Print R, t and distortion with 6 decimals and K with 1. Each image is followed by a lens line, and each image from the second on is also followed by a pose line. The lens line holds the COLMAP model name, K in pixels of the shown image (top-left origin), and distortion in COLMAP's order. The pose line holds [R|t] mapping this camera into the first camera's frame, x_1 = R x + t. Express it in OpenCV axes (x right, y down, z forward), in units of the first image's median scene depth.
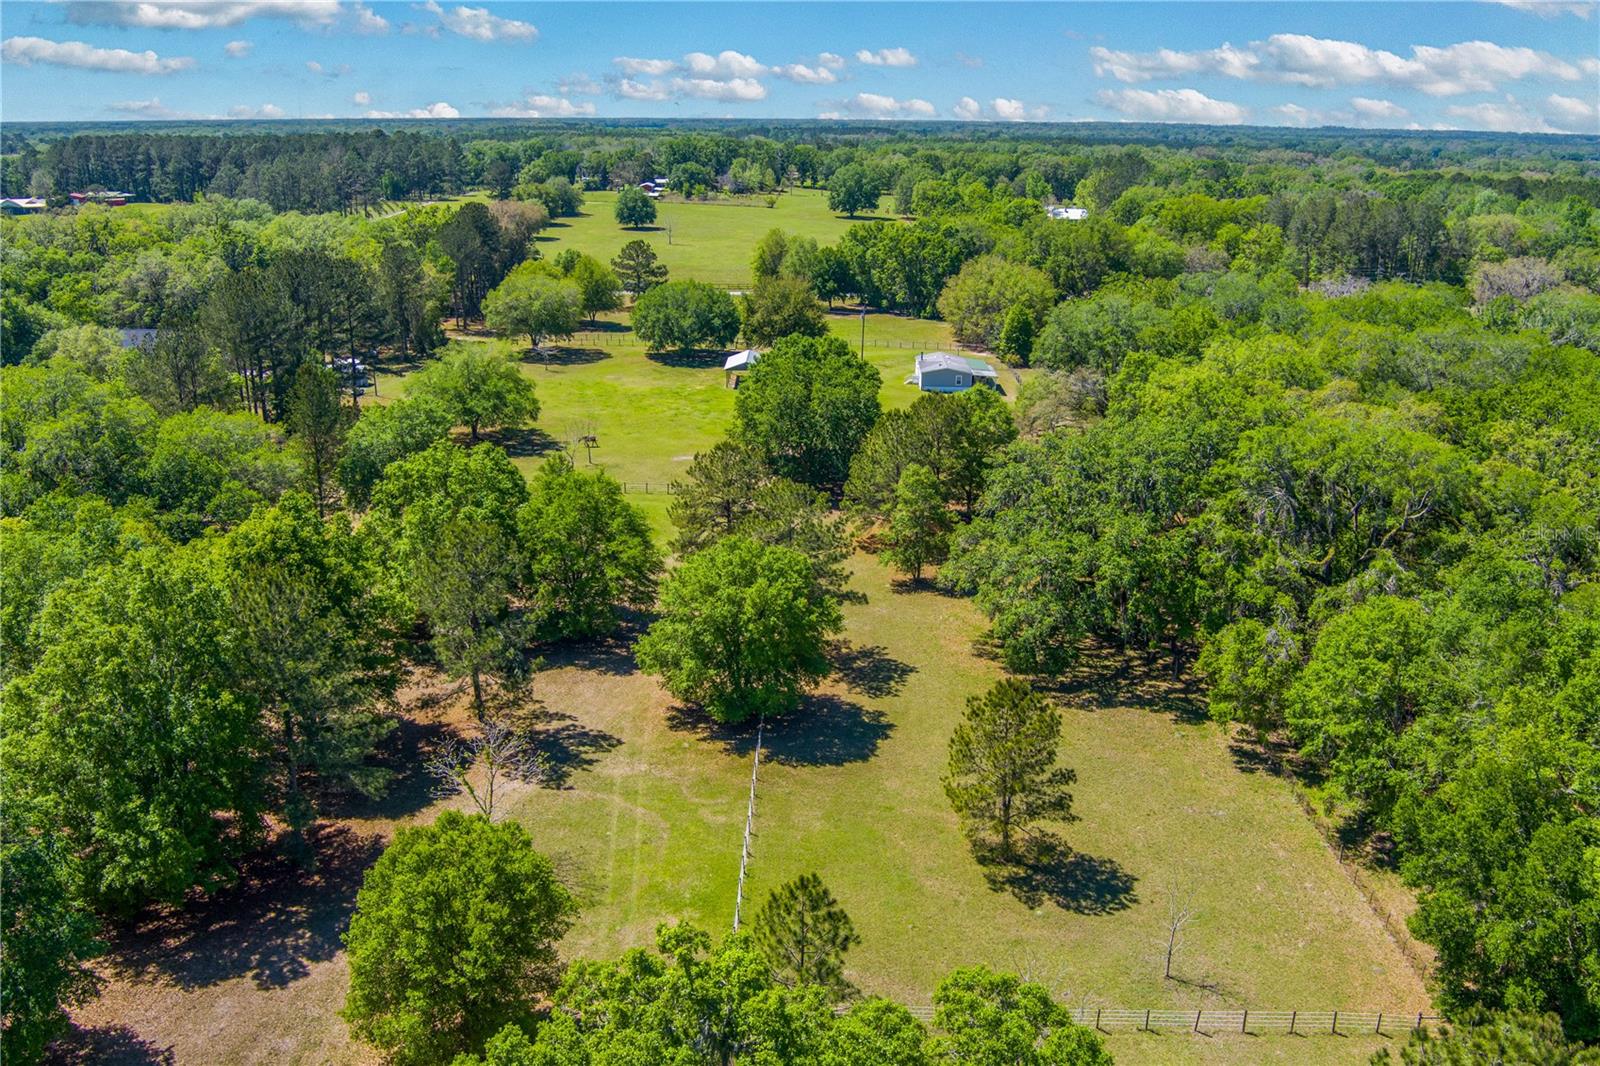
lens RADIAL K [[1273.1, 0, 800.0], [0, 1273.1, 533.0], [0, 0, 1]] dist [-0.049124, -0.006701]
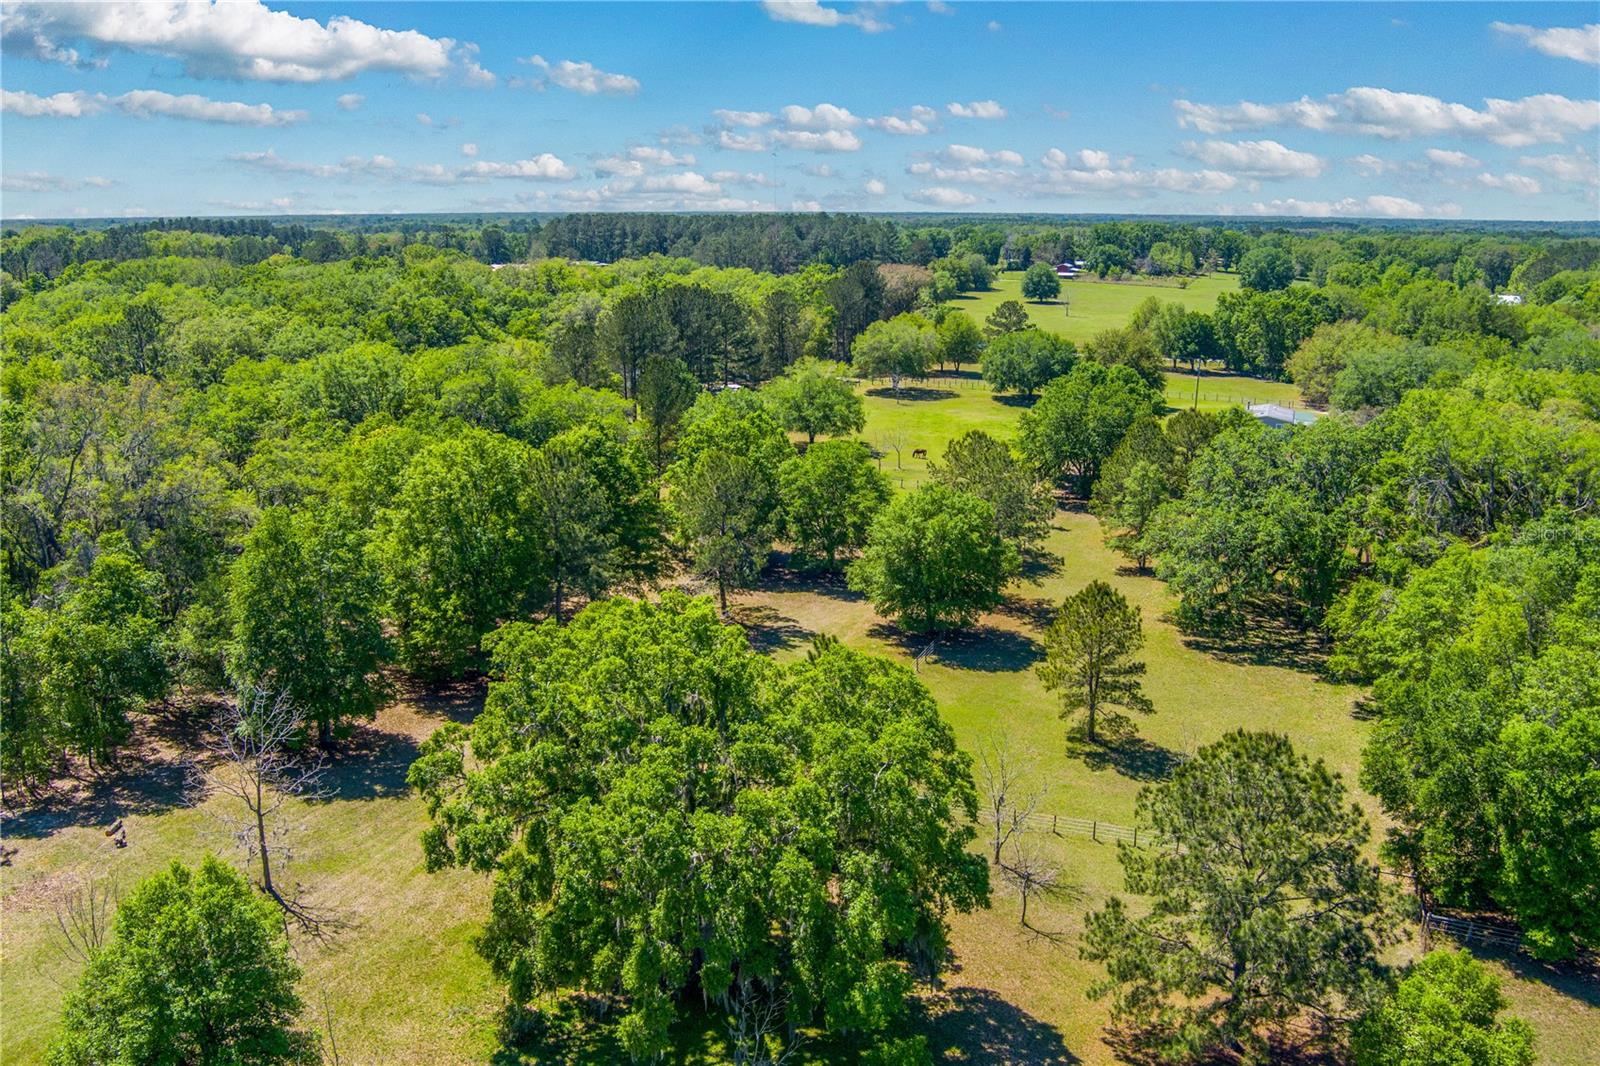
lens RADIAL K [[1290.6, 0, 825.1], [0, 1290.6, 528.6], [0, 0, 1]] dist [-0.050941, -0.011585]
pose [[0.946654, 0.073141, -0.313842, 0.166225], [-0.097277, 0.993329, -0.061925, 0.091747], [0.307219, 0.089151, 0.947454, -0.132913]]
